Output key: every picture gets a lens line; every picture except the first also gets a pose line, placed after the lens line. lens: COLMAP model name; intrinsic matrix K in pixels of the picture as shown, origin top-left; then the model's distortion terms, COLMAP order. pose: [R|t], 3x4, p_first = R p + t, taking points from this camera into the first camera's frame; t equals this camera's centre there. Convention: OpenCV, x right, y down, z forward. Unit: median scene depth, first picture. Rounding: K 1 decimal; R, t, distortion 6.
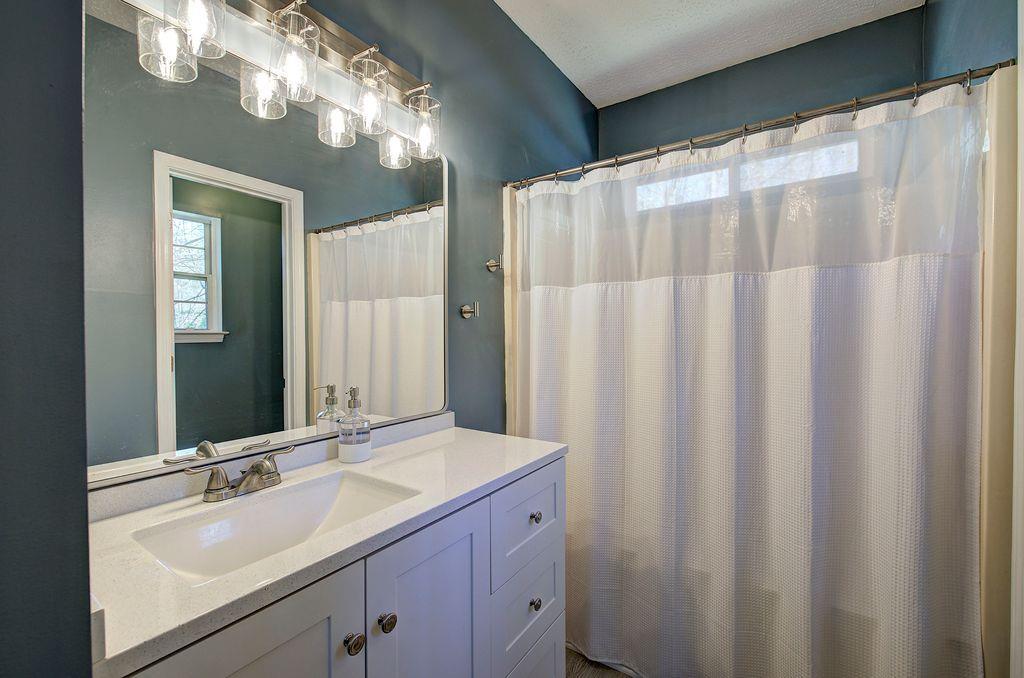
lens RADIAL K [[434.8, 0, 511.8], [0, 434.8, 338.6], [0, 0, 1]] dist [-0.003757, 0.000518]
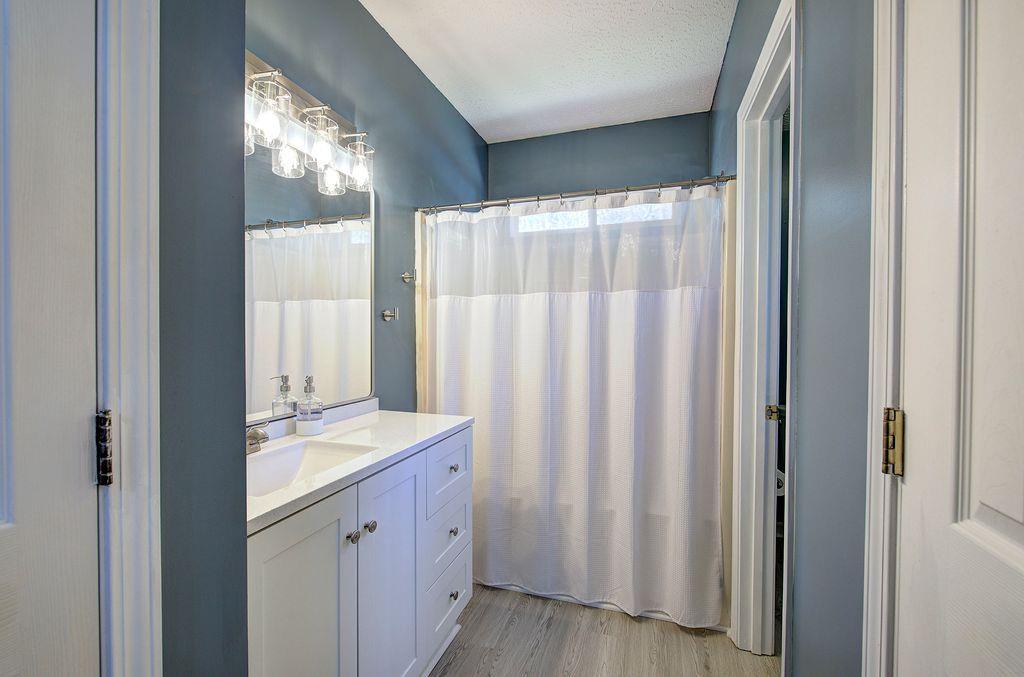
lens RADIAL K [[434.8, 0, 511.6], [0, 434.8, 338.5], [0, 0, 1]] dist [-0.003757, 0.000518]
pose [[0.961766, 0.002603, 0.273861, -0.113147], [-0.002780, 0.999996, 0.000257, 0.001411], [-0.273859, -0.001008, 0.961769, -0.282578]]
